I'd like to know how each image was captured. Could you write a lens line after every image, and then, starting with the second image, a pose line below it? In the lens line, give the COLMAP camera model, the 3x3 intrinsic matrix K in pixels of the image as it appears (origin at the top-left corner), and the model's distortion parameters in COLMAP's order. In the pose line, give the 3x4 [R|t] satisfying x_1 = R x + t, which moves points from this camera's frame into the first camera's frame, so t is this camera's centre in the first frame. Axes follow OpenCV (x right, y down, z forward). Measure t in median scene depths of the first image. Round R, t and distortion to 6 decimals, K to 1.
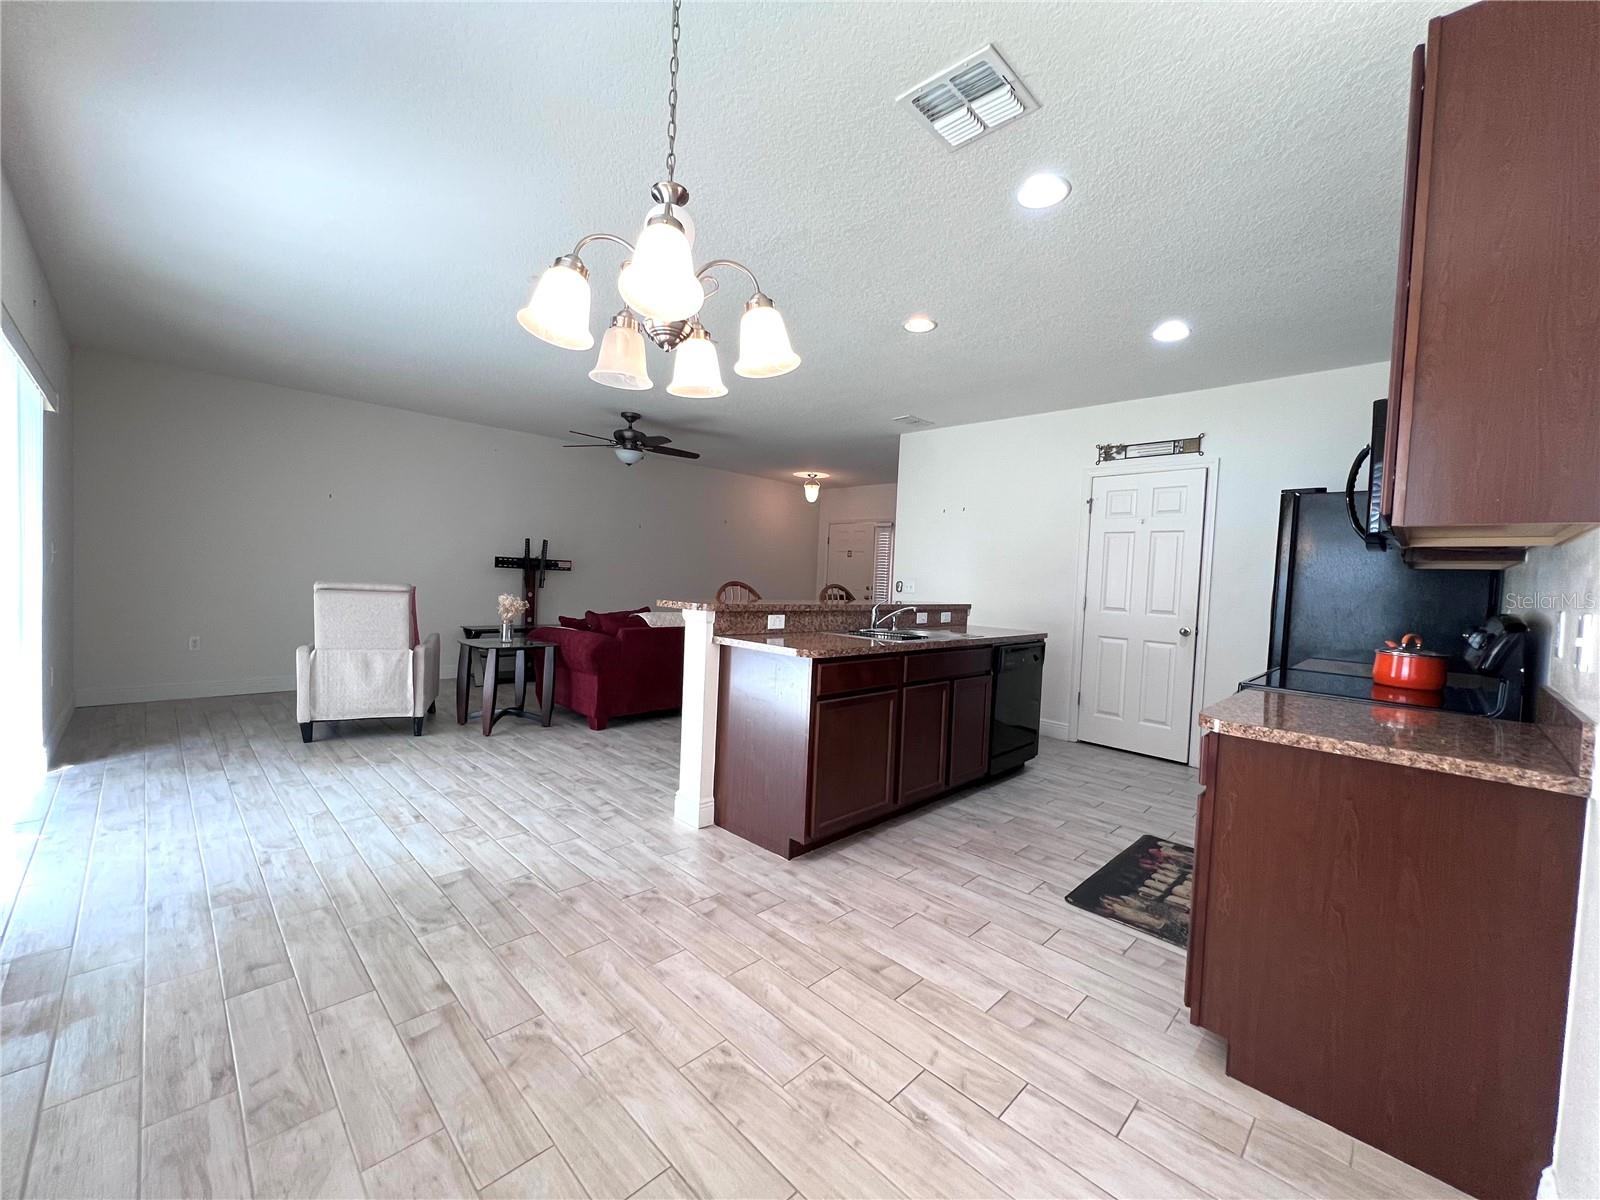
lens RADIAL K [[639.0, 0, 798.8], [0, 639.0, 601.0], [0, 0, 1]] dist [-0.000650, 0.000317]
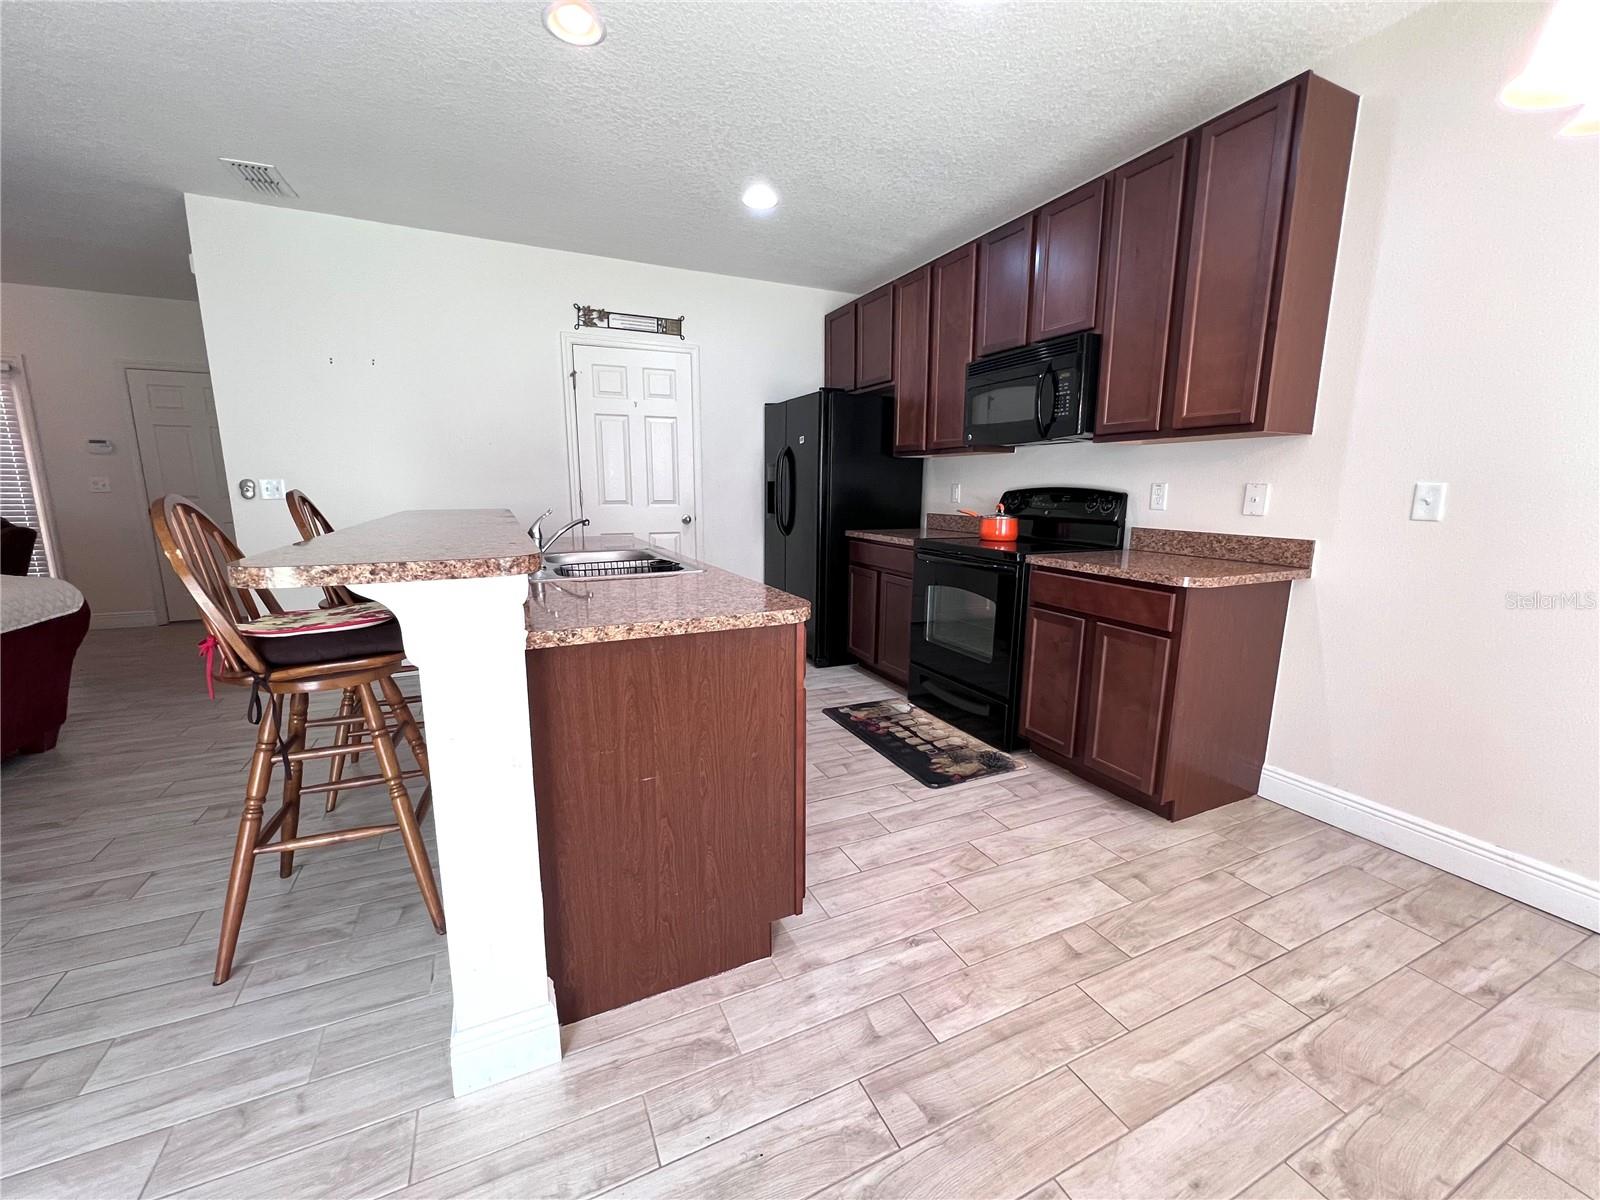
lens RADIAL K [[639.0, 0, 798.8], [0, 639.0, 601.0], [0, 0, 1]] dist [-0.000650, 0.000317]
pose [[0.344198, -0.209895, 0.915135, -0.498806], [0.046754, 0.977314, 0.206571, -0.046404], [-0.937732, -0.028315, 0.346202, 0.792158]]
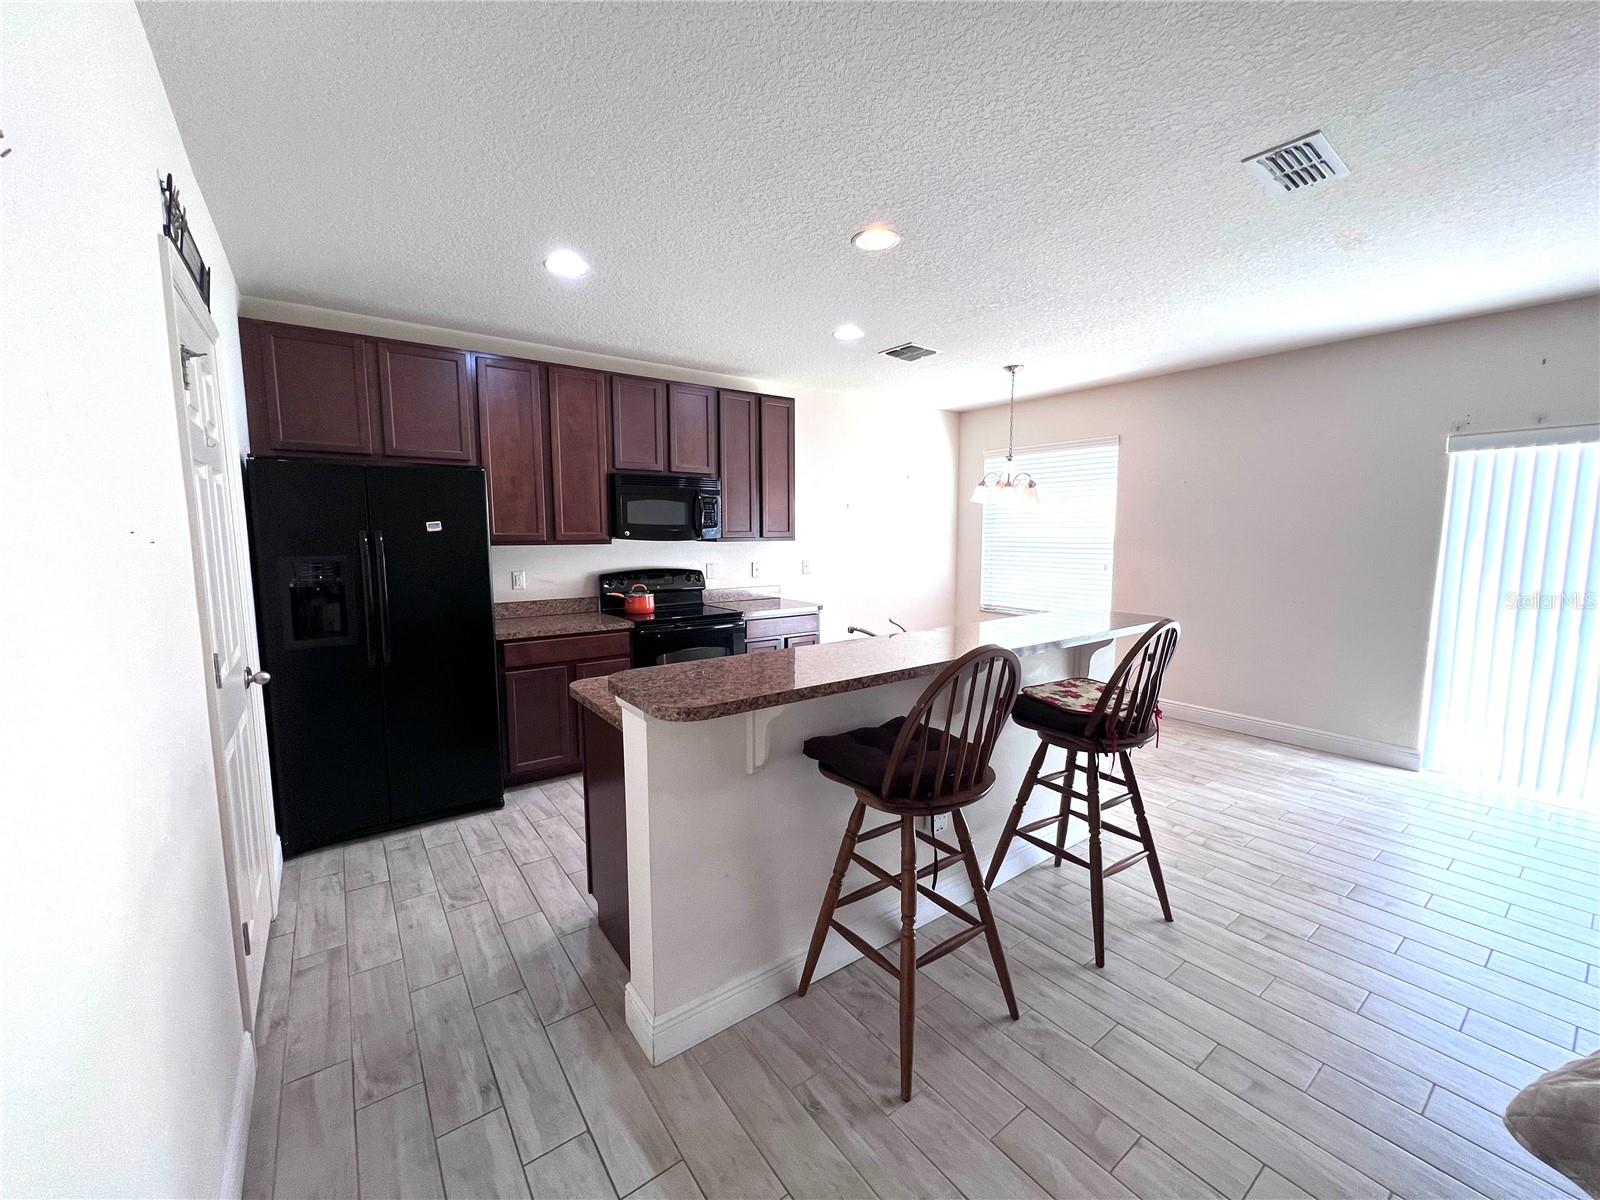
lens RADIAL K [[646.2, 0, 803.0], [0, 646.2, 594.1], [0, 0, 1]] dist [0.000507, 0.000109]
pose [[-0.988383, -0.057264, 0.140781, 0.188319], [-0.037268, 0.989340, 0.140773, -0.174296], [-0.147341, 0.133891, -0.979982, 2.389101]]
